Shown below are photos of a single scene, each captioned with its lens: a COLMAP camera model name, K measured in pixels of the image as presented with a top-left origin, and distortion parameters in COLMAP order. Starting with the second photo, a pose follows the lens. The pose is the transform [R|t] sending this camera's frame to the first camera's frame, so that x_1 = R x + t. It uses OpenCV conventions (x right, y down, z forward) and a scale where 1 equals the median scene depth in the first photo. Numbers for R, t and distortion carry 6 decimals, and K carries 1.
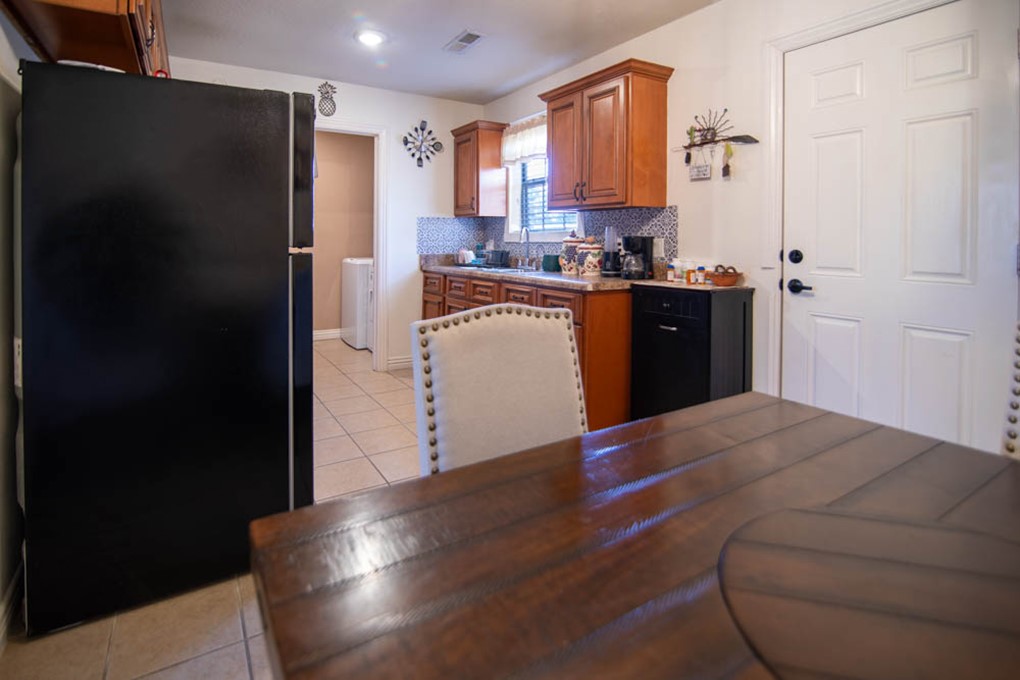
lens RADIAL K [[485.6, 0, 452.6], [0, 485.6, 247.2], [0, 0, 1]] dist [-0.000414, -0.000052]
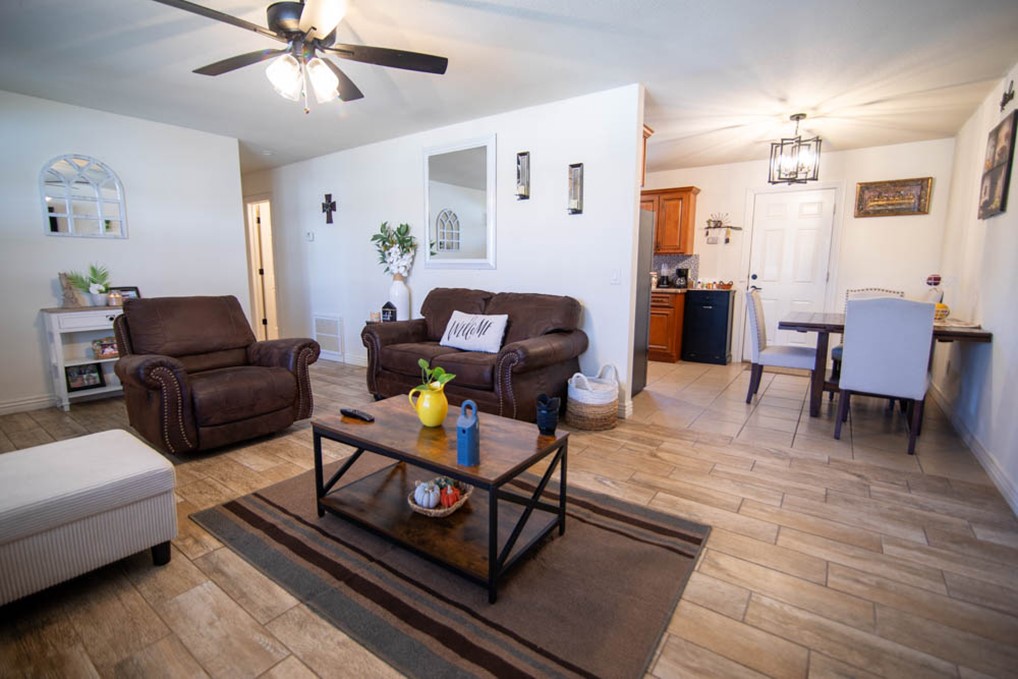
lens RADIAL K [[469.6, 0, 509.0], [0, 469.6, 339.5], [0, 0, 1]] dist [-0.024192, 0.000009]
pose [[0.901269, -0.062432, 0.428738, -1.290573], [0.005873, 0.991233, 0.131996, 0.011700], [-0.433220, -0.116446, 0.893734, -0.580789]]
